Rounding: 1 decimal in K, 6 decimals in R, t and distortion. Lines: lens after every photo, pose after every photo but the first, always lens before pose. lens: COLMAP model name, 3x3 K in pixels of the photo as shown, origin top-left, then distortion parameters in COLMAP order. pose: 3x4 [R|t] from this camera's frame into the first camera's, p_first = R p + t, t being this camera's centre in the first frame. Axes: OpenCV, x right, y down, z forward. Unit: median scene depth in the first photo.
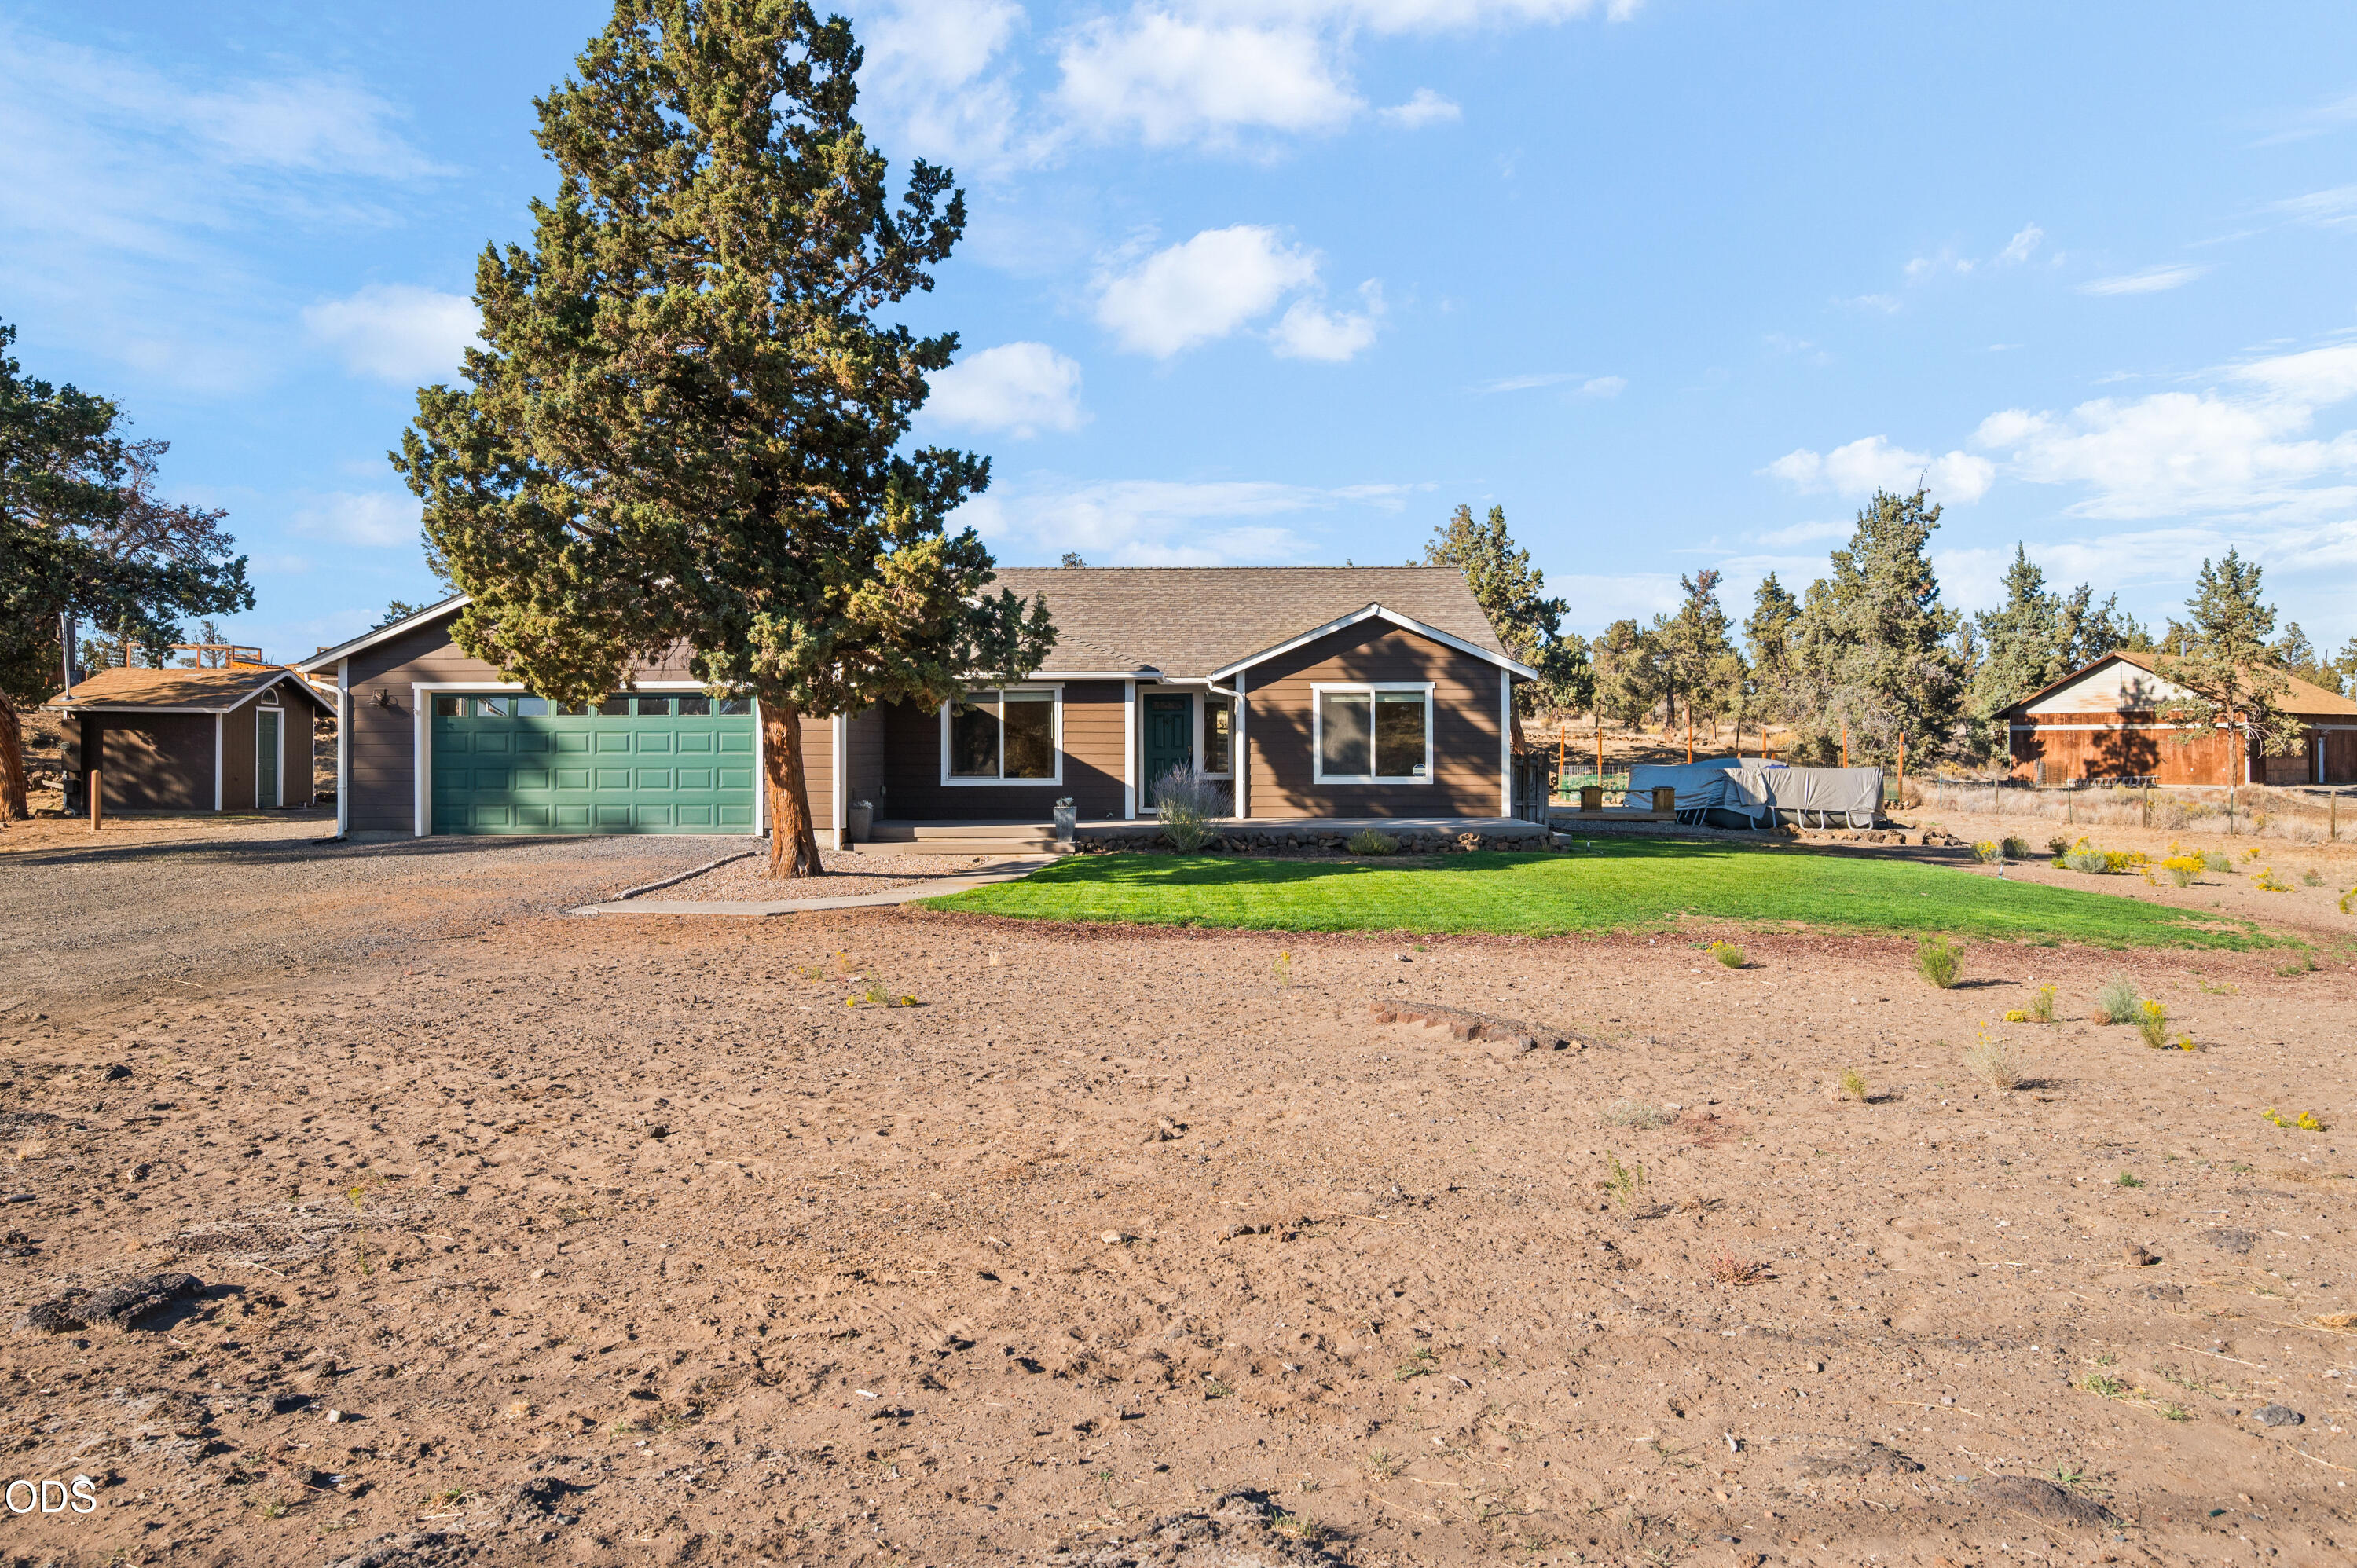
lens RADIAL K [[1528.9, 0, 1182.8], [0, 1528.9, 743.2], [0, 0, 1]] dist [-0.007326, 0.004208]
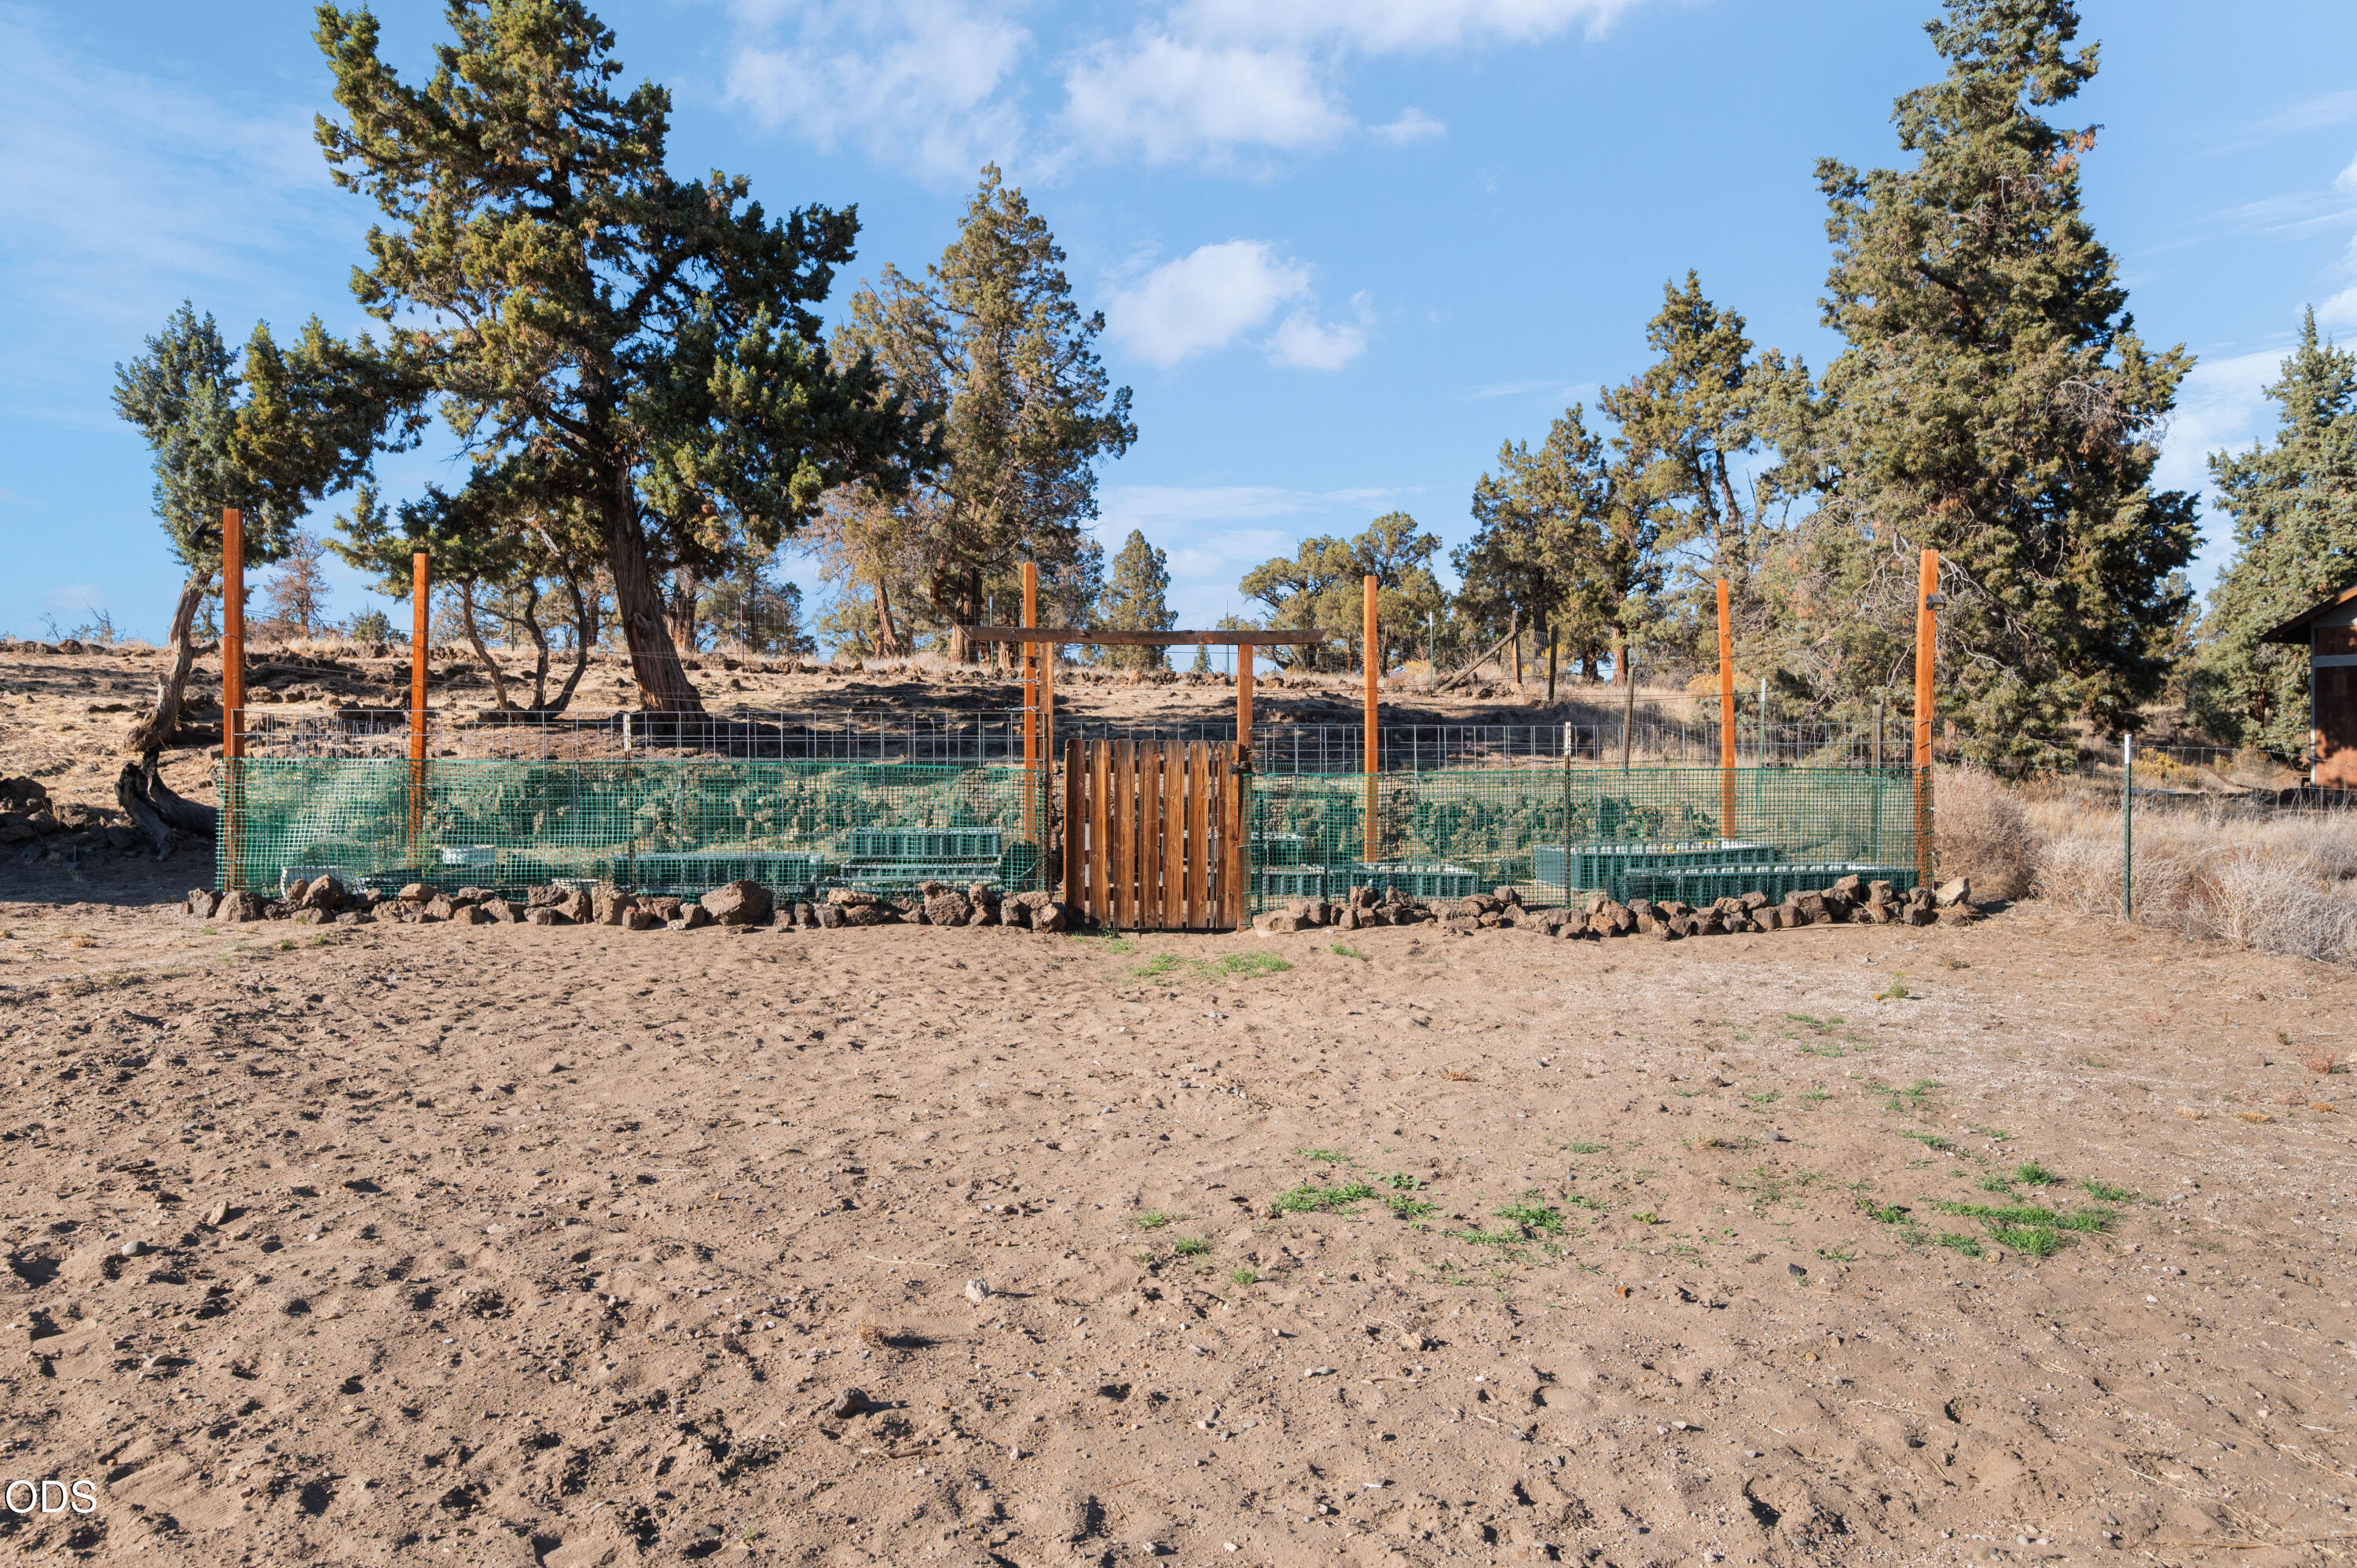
lens RADIAL K [[1528.9, 0, 1162.9], [0, 1528.9, 775.5], [0, 0, 1]] dist [-0.007326, 0.004208]
pose [[0.994320, 0.000440, -0.106432, 0.237934], [0.000934, 0.999917, 0.012859, 0.012701], [0.106429, -0.012885, 0.994237, 0.478329]]
